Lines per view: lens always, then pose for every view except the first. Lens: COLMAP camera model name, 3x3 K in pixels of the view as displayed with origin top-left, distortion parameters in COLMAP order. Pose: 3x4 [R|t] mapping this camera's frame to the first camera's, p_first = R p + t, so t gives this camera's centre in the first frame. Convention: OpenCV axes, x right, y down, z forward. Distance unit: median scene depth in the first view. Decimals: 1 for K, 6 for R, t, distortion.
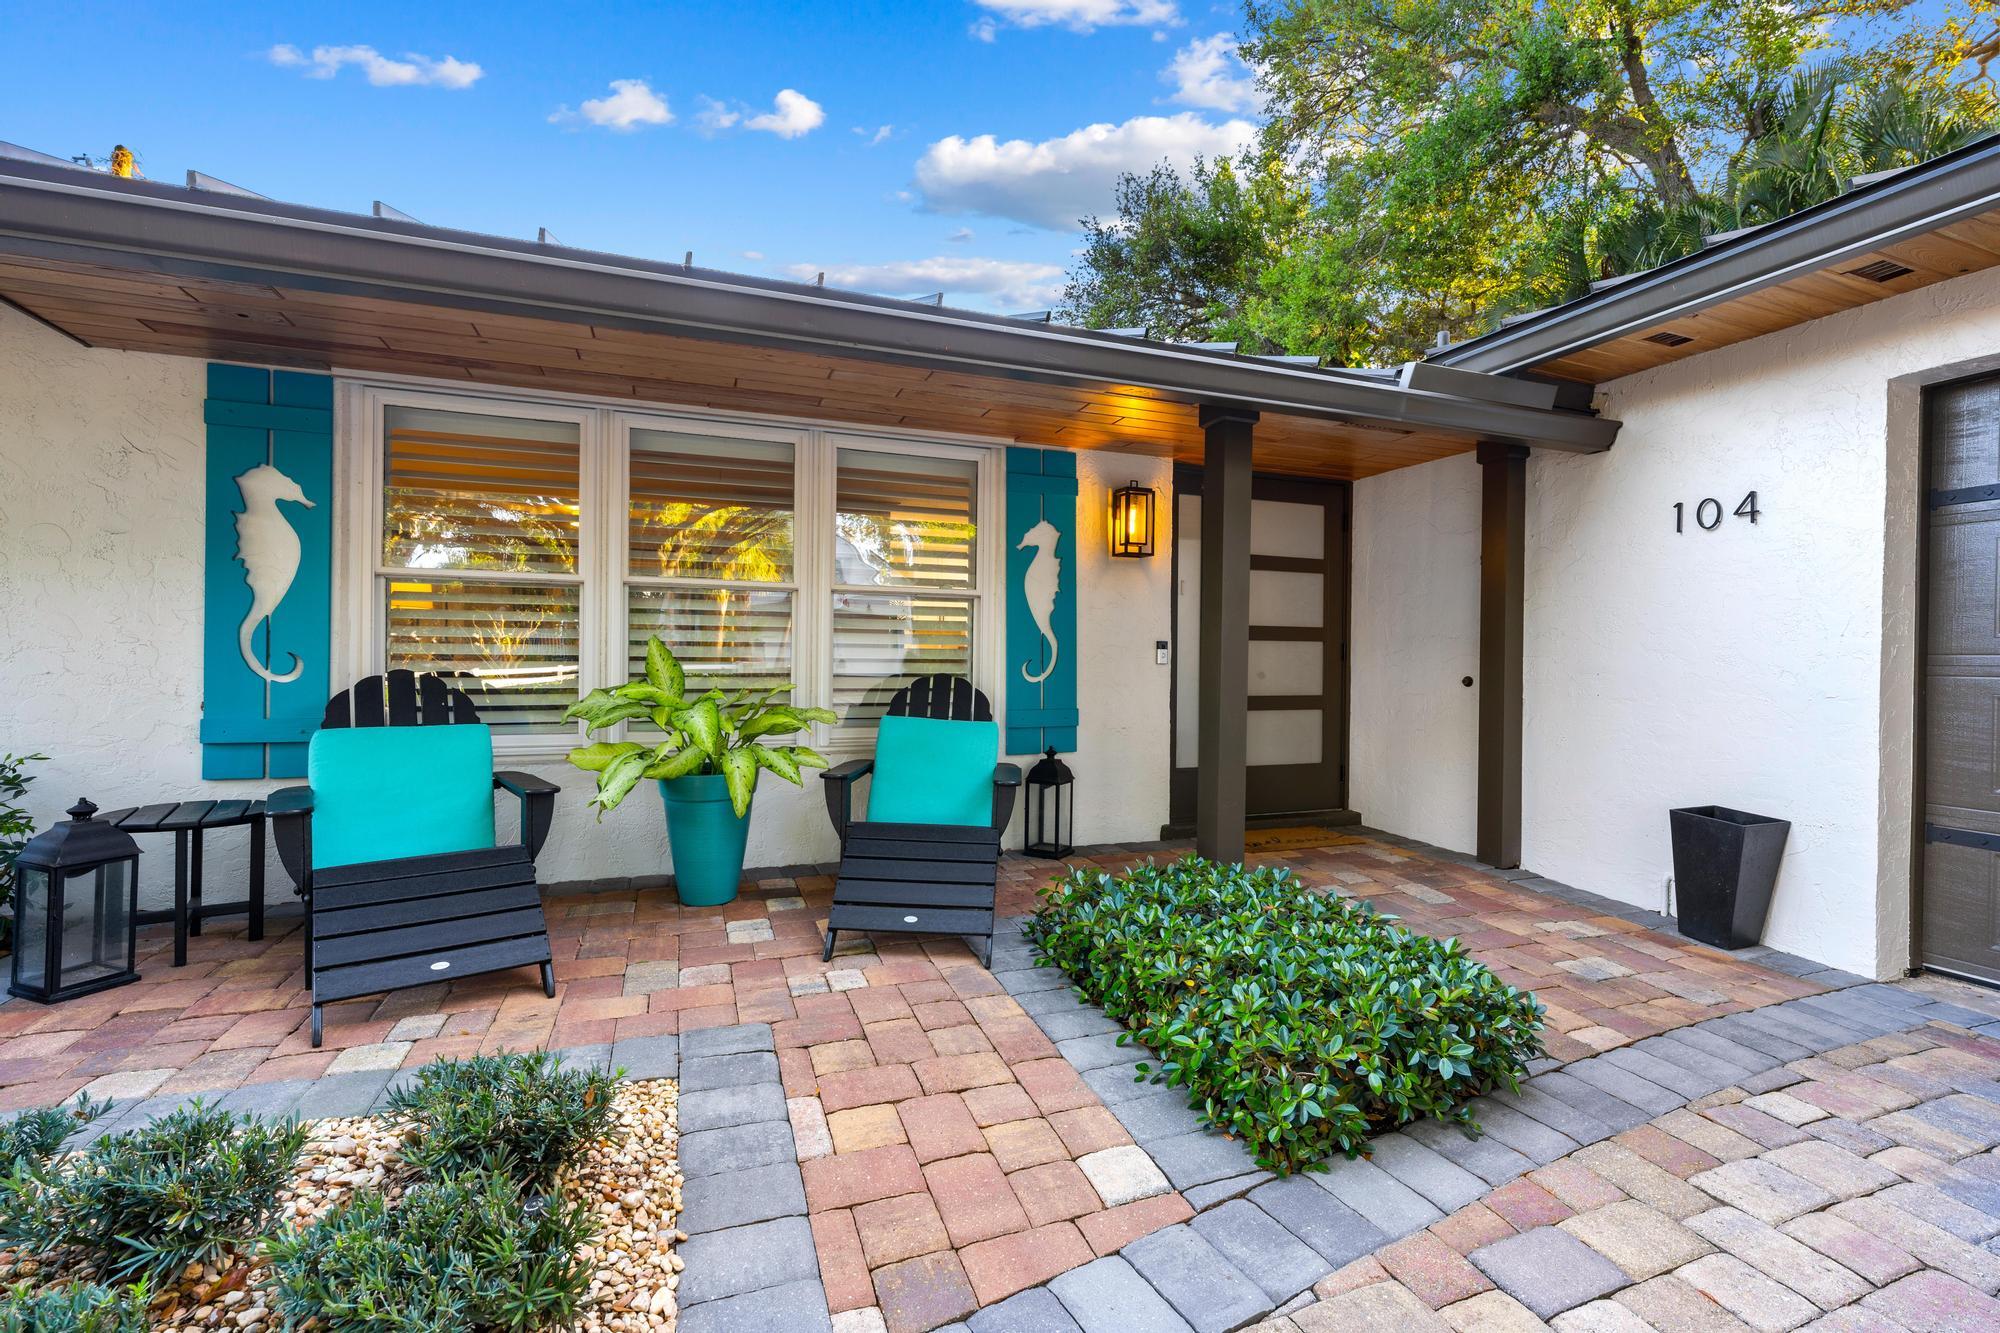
lens RADIAL K [[862.2, 0, 1004.6], [0, 862.2, 660.8], [0, 0, 1]] dist [0.000860, 0.000137]
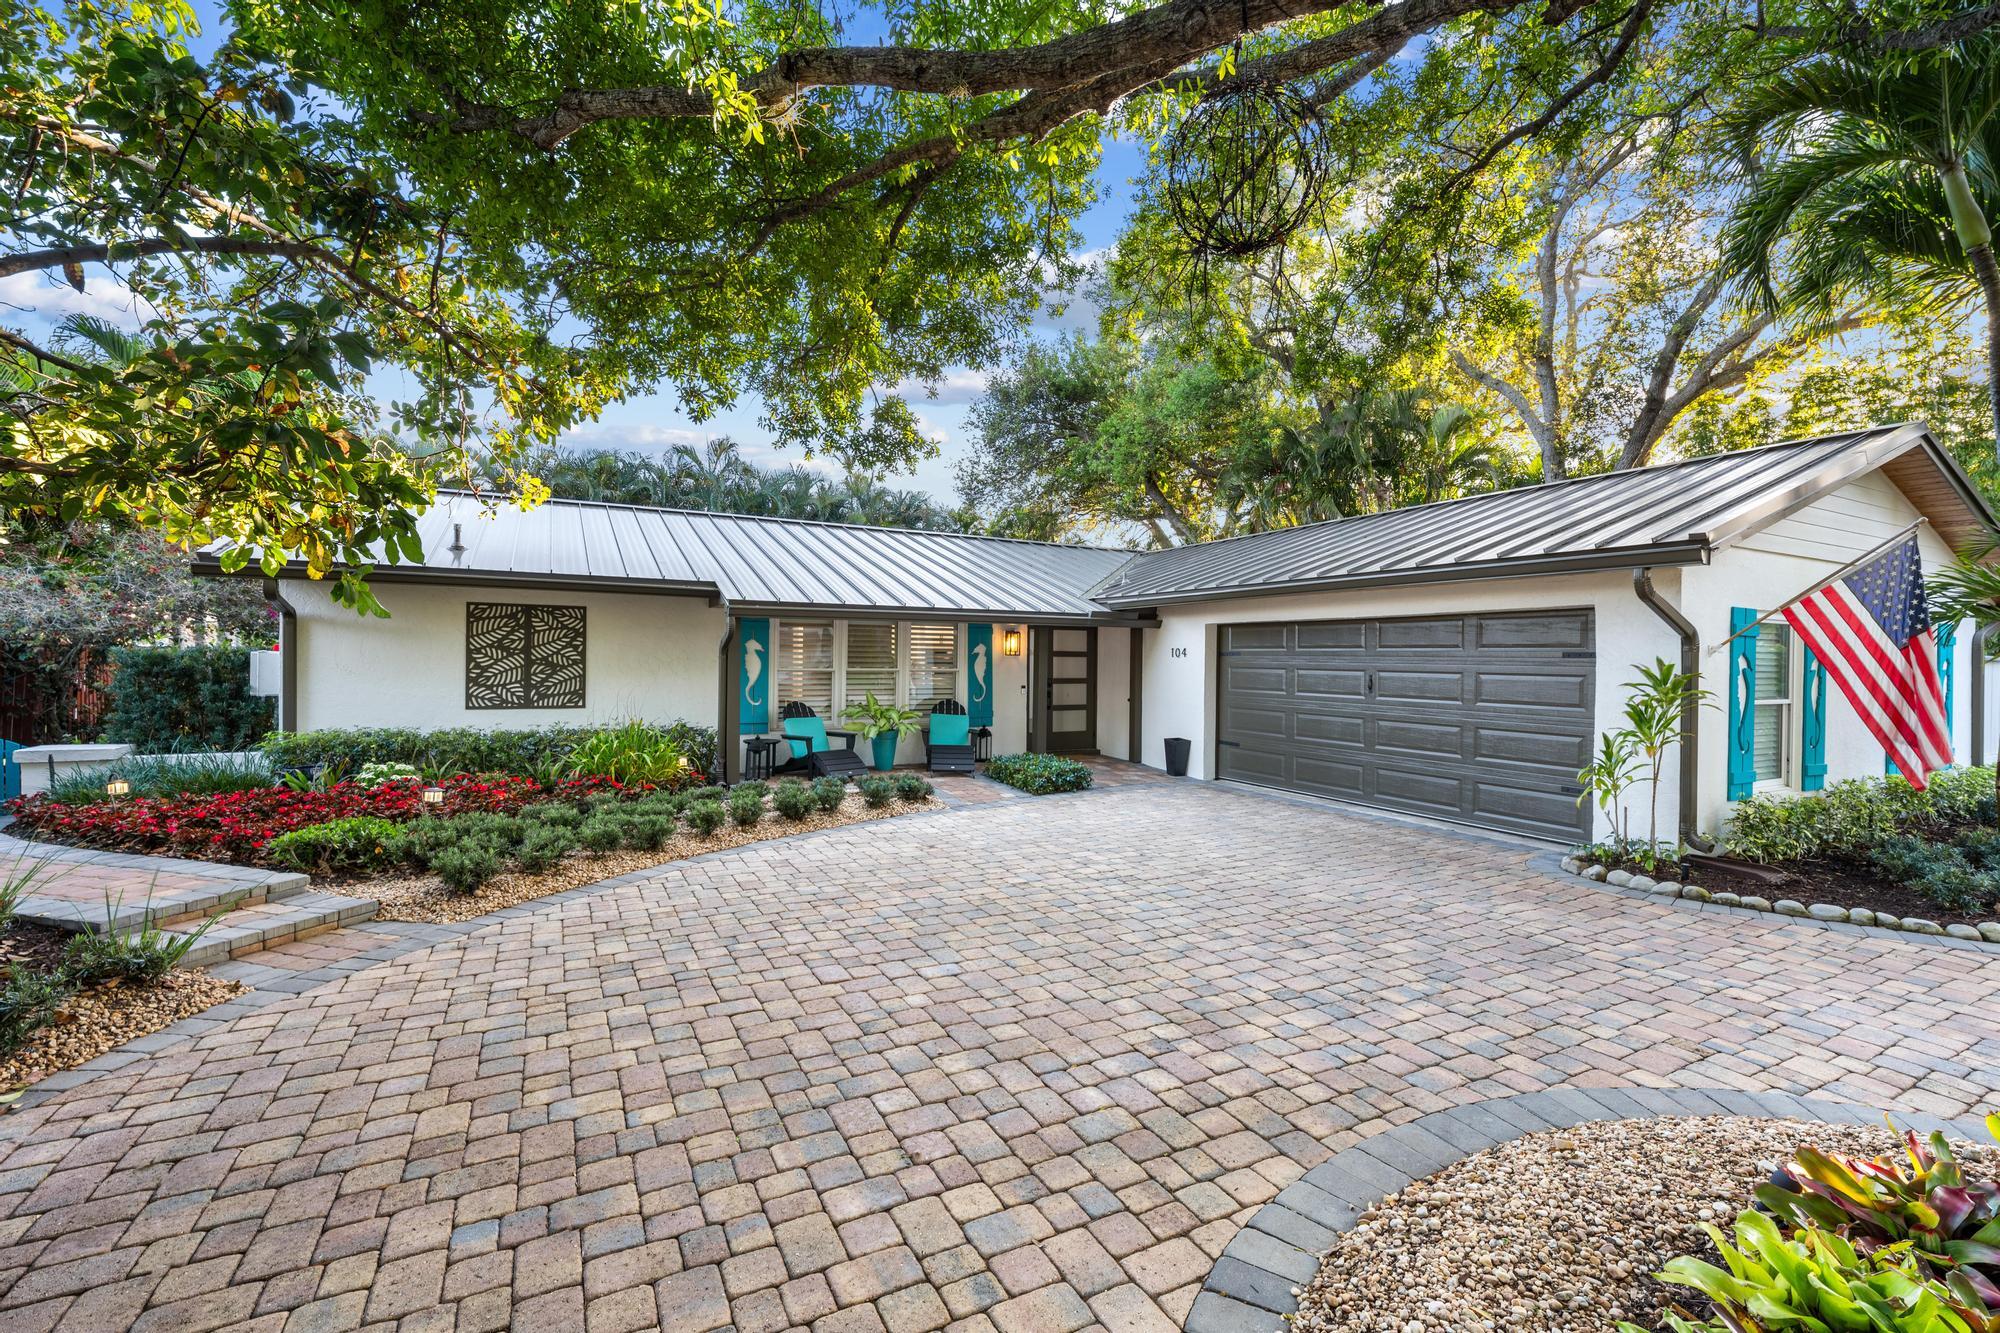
lens RADIAL K [[862.2, 0, 1001.3], [0, 862.2, 665.9], [0, 0, 1]] dist [0.000860, 0.000137]
pose [[0.992521, -0.001751, 0.122062, -0.235064], [0.000753, 0.999966, 0.008223, -0.114776], [-0.122072, -0.008070, 0.992488, -1.817843]]
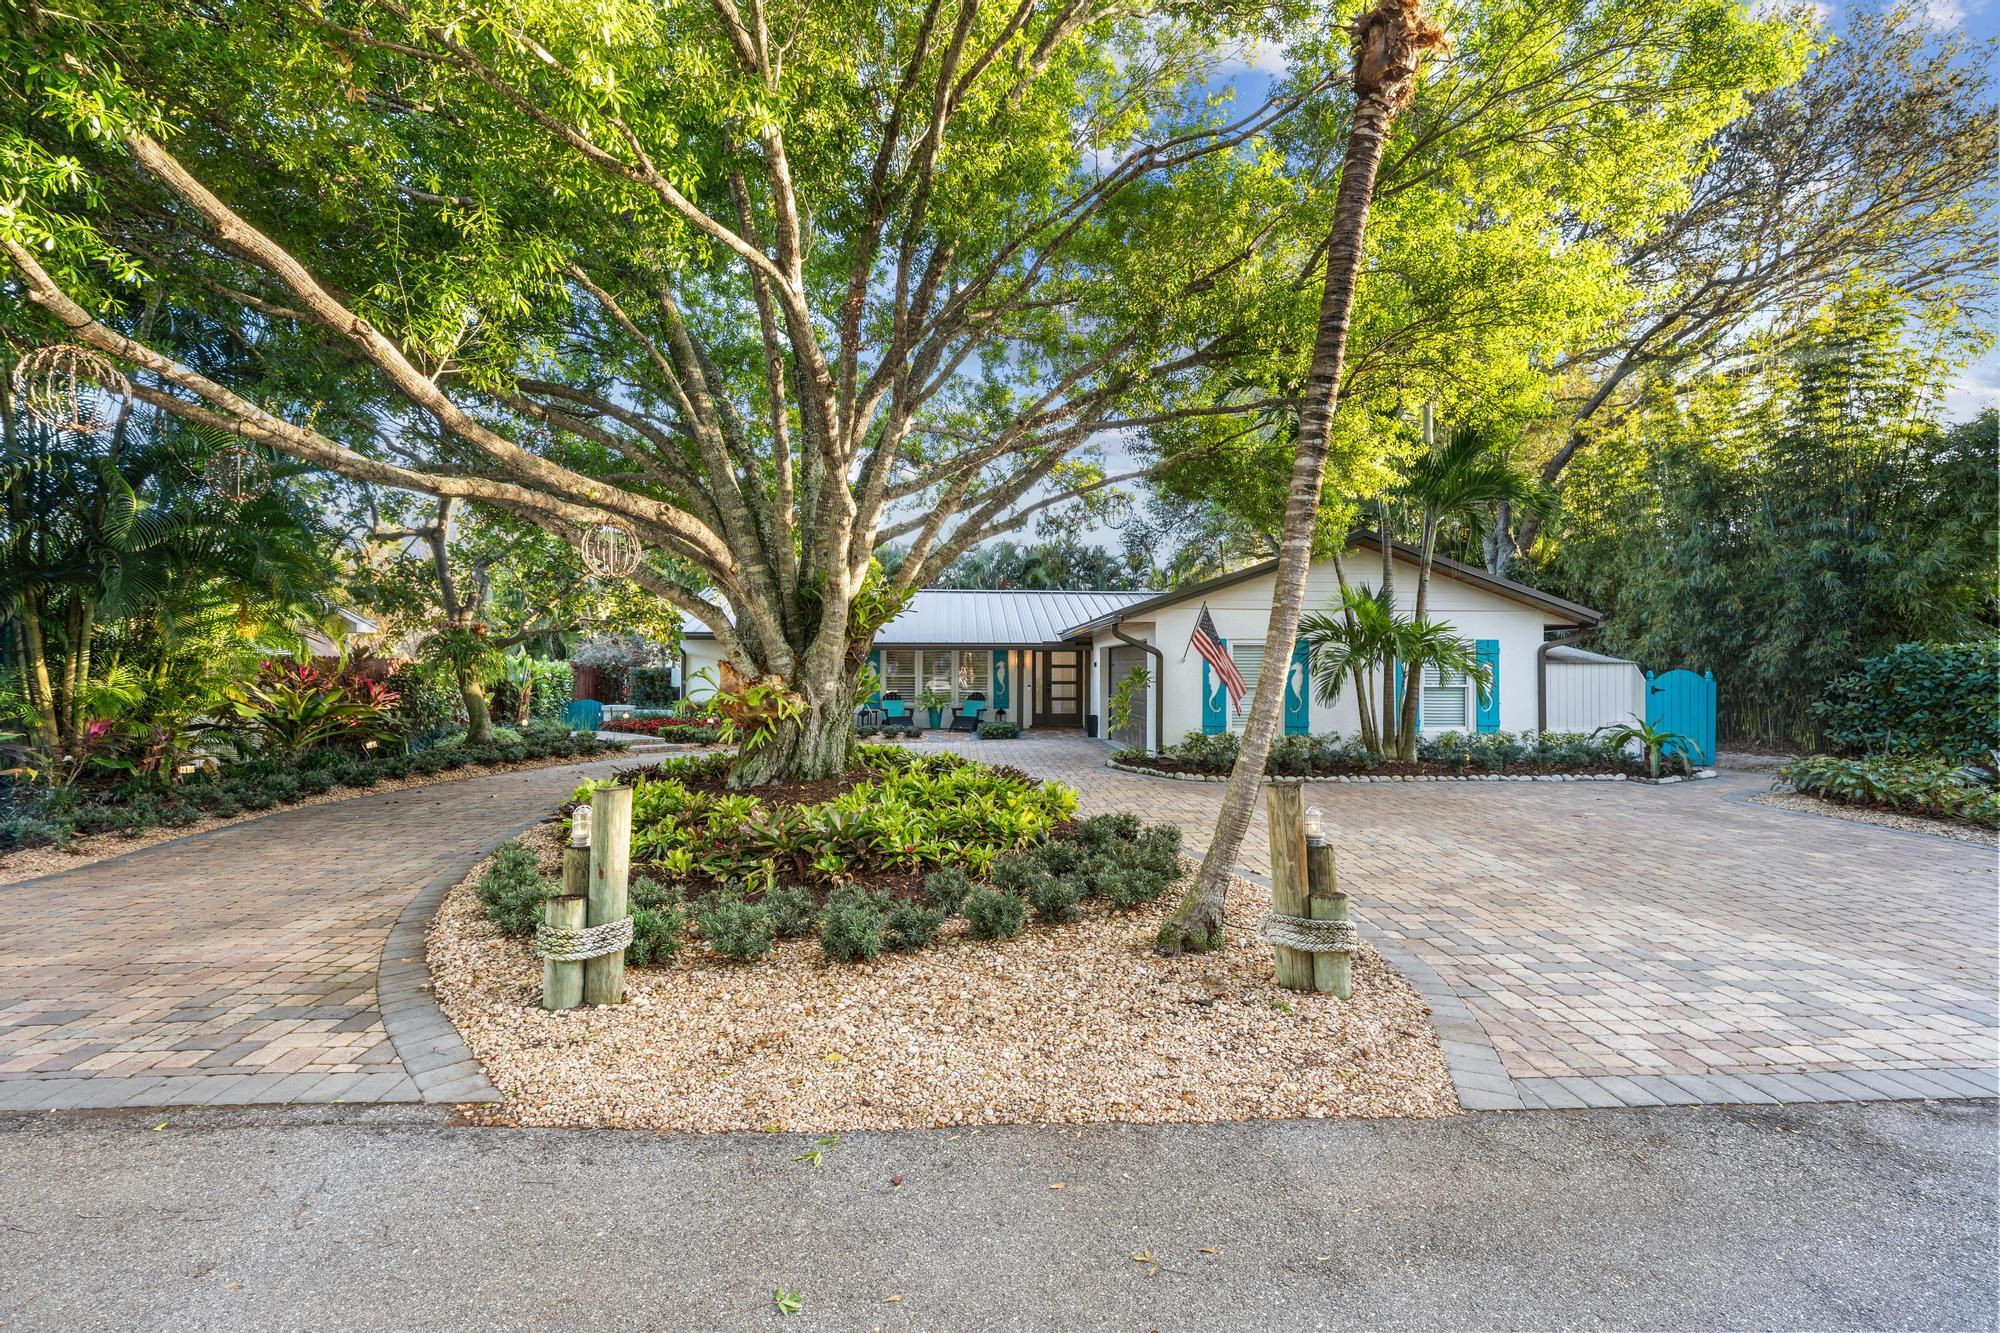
lens RADIAL K [[862.2, 0, 1002.3], [0, 862.2, 669.5], [0, 0, 1]] dist [0.000860, 0.000137]
pose [[0.951308, -0.012950, -0.307971, 1.580807], [0.008909, 0.999855, -0.014523, -0.043447], [0.308115, 0.011072, 0.951285, -3.707486]]
